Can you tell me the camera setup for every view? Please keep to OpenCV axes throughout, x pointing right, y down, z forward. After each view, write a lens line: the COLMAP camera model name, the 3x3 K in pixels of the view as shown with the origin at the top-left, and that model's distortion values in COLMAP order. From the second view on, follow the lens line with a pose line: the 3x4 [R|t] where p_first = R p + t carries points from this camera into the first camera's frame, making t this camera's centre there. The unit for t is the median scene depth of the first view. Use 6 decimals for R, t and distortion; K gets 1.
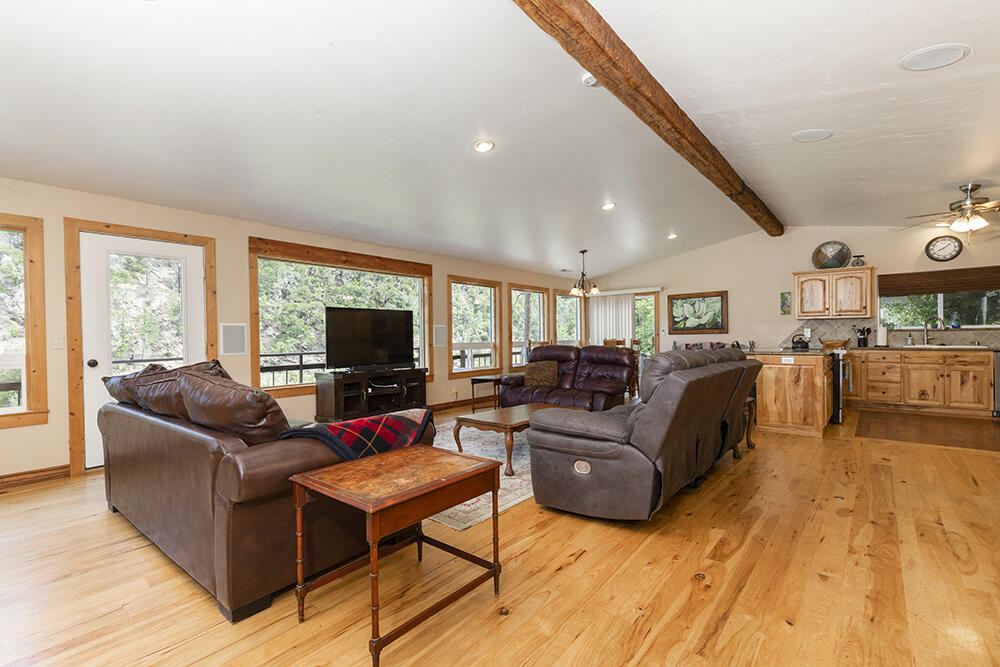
lens RADIAL K [[447.7, 0, 499.9], [0, 447.7, 339.5], [0, 0, 1]] dist [0.008829, -0.002405]
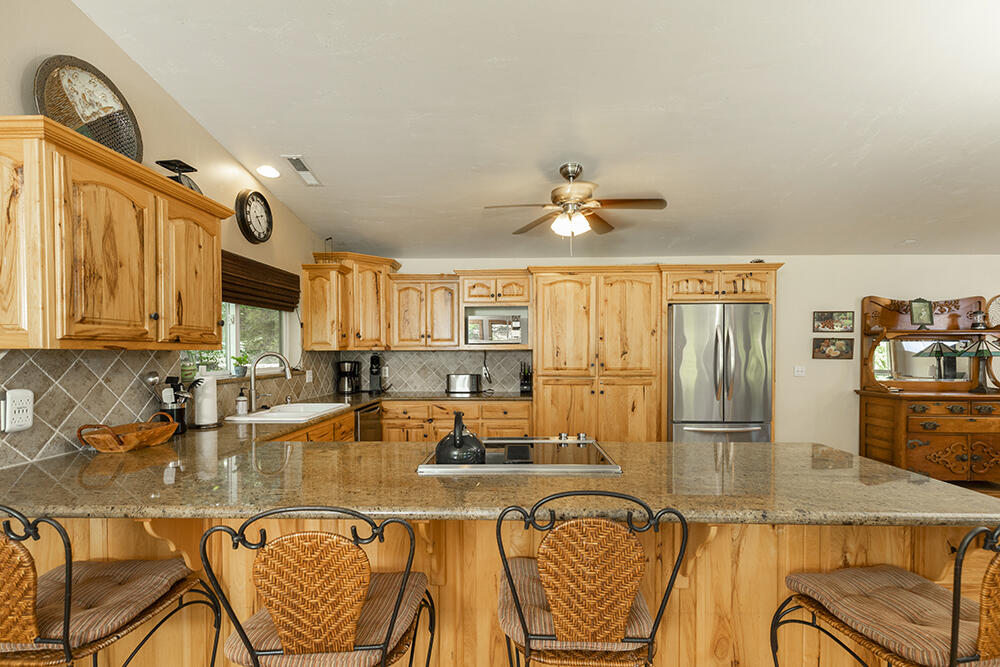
lens RADIAL K [[460.5, 0, 500.3], [0, 460.5, 354.2], [0, 0, 1]] dist [0.000385, -0.000116]
pose [[-0.605178, 0.007712, 0.796053, 0.374822], [0.014128, 0.999900, 0.001054, -0.041373], [-0.795965, 0.011885, -0.605227, 0.995340]]
